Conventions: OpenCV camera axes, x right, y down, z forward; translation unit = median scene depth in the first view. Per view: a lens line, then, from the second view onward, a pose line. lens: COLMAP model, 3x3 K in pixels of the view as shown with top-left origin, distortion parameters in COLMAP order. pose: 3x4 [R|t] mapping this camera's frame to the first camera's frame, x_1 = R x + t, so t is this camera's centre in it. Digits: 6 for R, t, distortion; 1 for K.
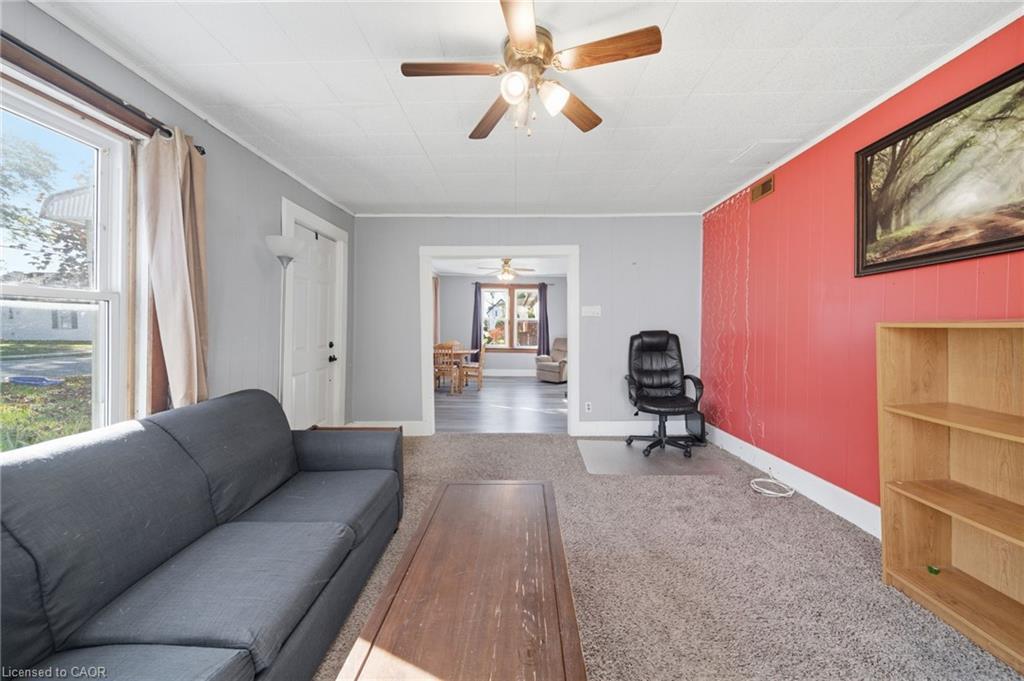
lens RADIAL K [[368.6, 0, 512.0], [0, 368.6, 340.5], [0, 0, 1]] dist [-0.000832, -0.000257]
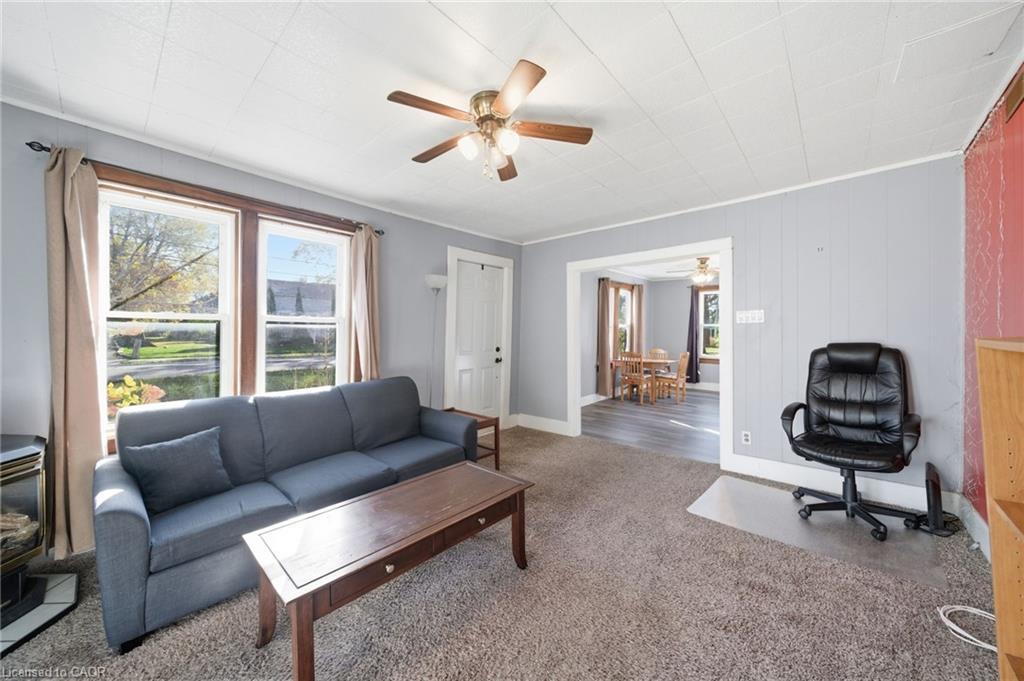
lens RADIAL K [[366.9, 0, 514.7], [0, 366.9, 335.1], [0, 0, 1]] dist [-0.002092, -0.000578]
pose [[0.755178, 0.004635, -0.655504, 0.370388], [-0.024753, 0.999463, -0.021450, -0.011697], [0.655053, 0.032424, 0.754887, 0.073798]]
